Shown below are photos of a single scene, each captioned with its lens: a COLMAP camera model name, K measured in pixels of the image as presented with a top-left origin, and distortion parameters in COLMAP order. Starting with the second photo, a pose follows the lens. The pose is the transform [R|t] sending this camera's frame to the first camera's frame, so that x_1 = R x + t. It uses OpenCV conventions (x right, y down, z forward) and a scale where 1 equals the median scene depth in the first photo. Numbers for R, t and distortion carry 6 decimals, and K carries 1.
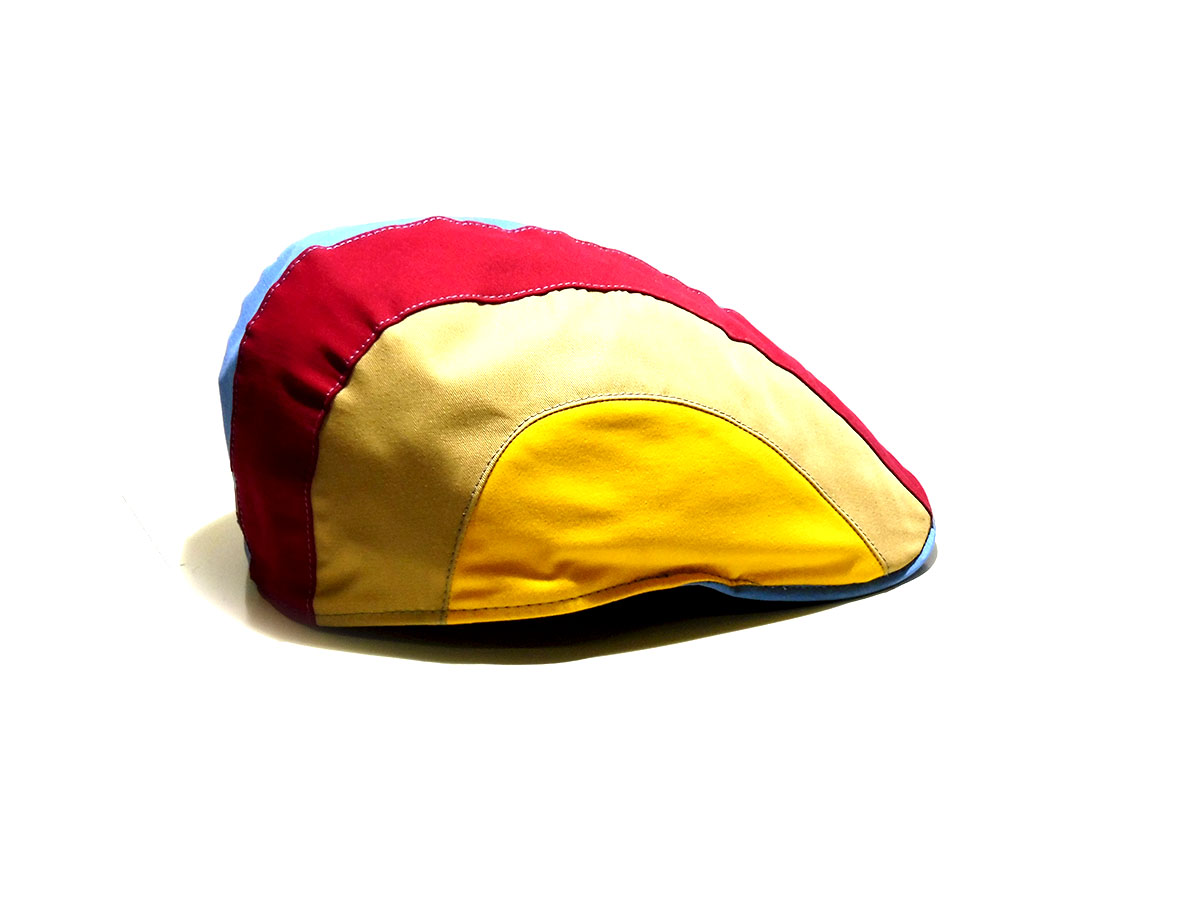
lens RADIAL K [[2805.4, 0, 600.0], [0, 2805.4, 450.0], [0, 0, 1]] dist [0.098608, -0.059387]
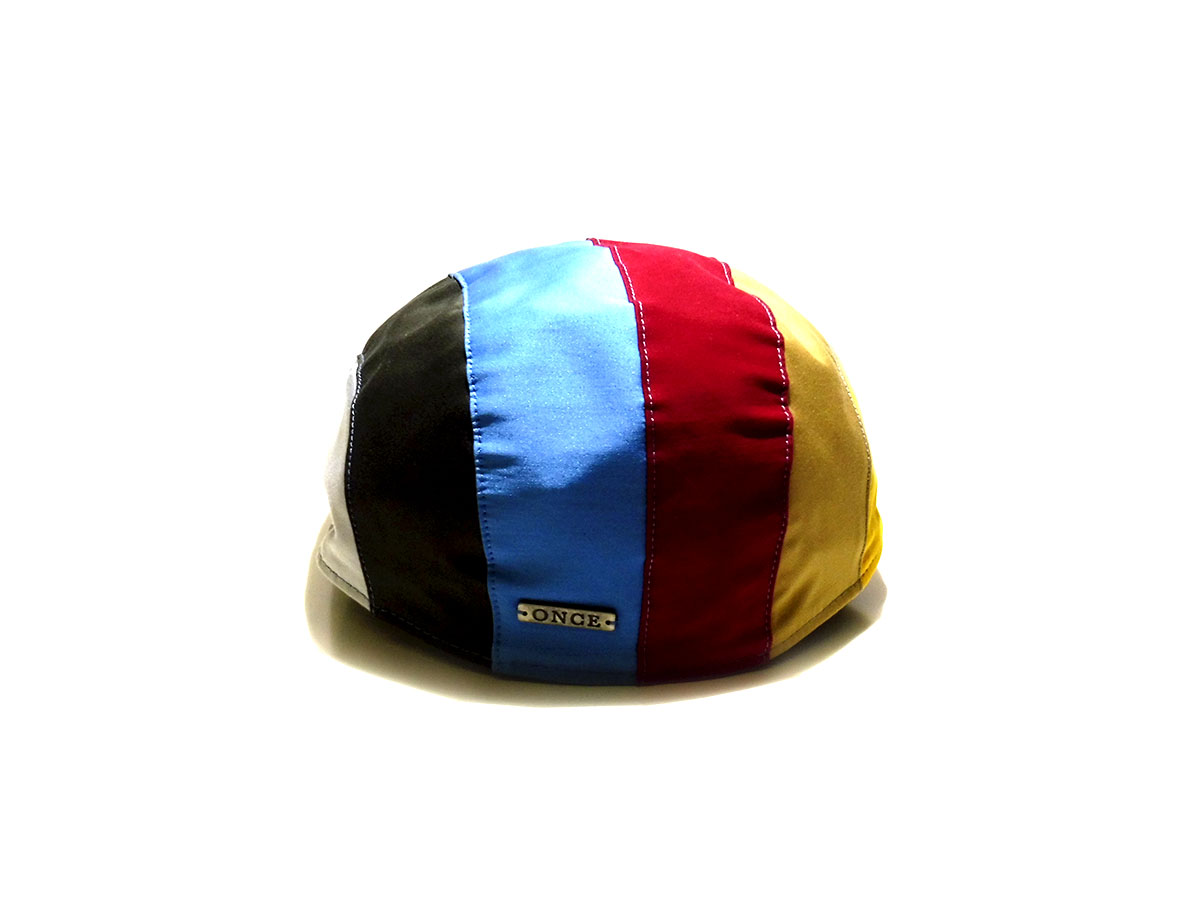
lens RADIAL K [[2805.4, 0, 600.0], [0, 2805.4, 450.0], [0, 0, 1]] dist [0.098608, -0.059387]
pose [[0.259487, -0.325970, 0.909071, -1.004808], [0.295510, 0.922964, 0.246601, -0.269739], [-0.919424, 0.204650, 0.335825, 0.731879]]
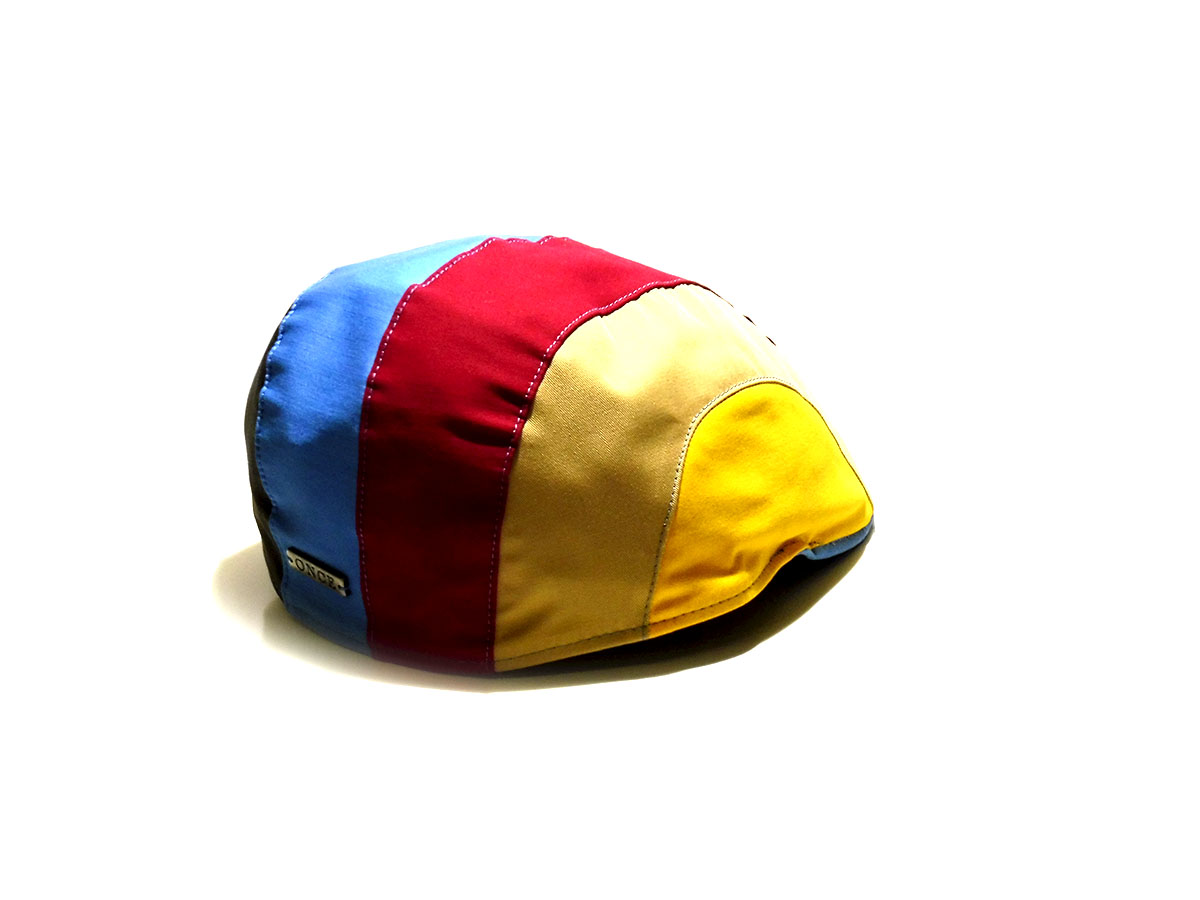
lens RADIAL K [[2805.4, 0, 600.0], [0, 2805.4, 450.0], [0, 0, 1]] dist [0.098608, -0.059387]
pose [[0.833401, -0.175449, 0.524081, -0.578675], [0.168872, 0.983761, 0.060796, -0.066991], [-0.526237, 0.037835, 0.849496, 0.162952]]
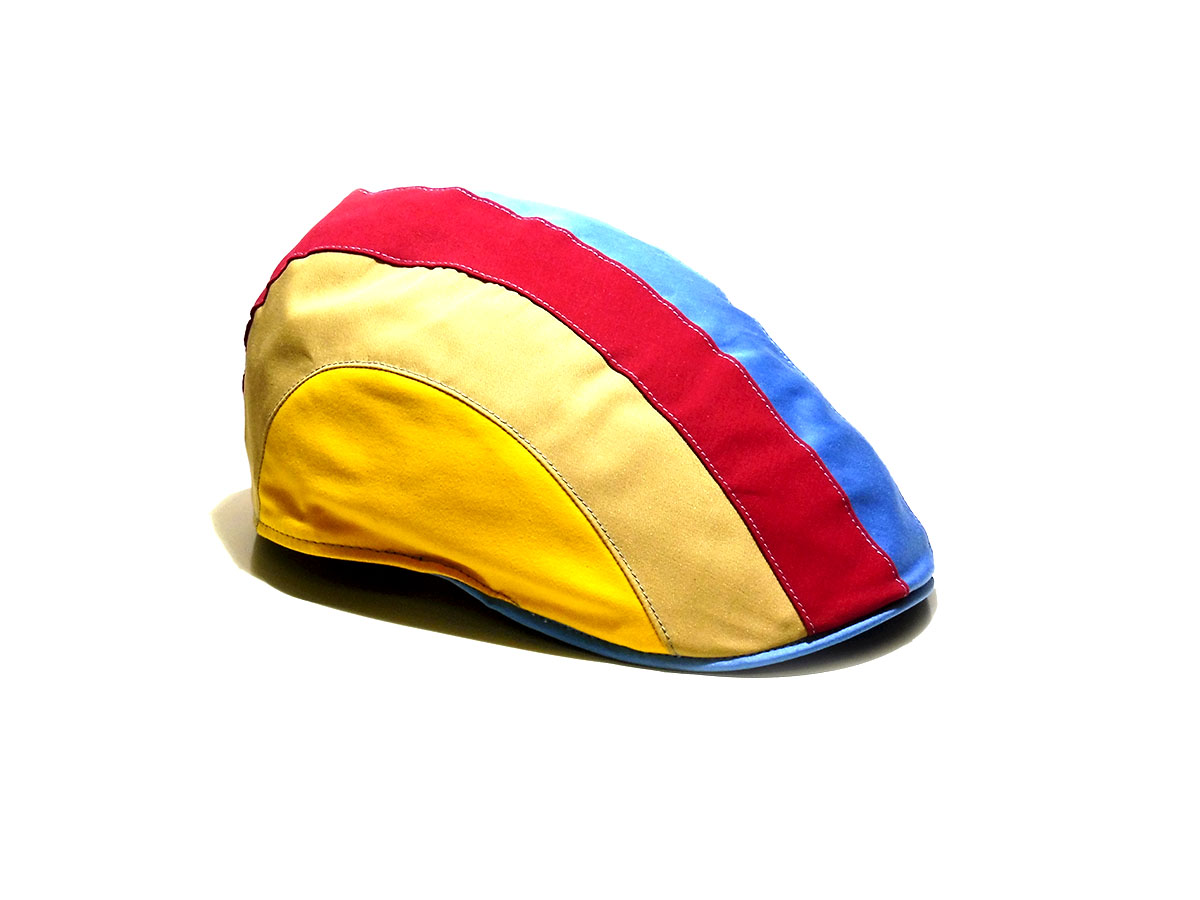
lens RADIAL K [[2805.4, 0, 600.0], [0, 2805.4, 450.0], [0, 0, 1]] dist [0.098608, -0.059387]
pose [[0.575044, 0.257272, -0.776618, 0.860899], [-0.278274, 0.954177, 0.110046, -0.125947], [0.769342, 0.152831, 0.620286, 0.423686]]
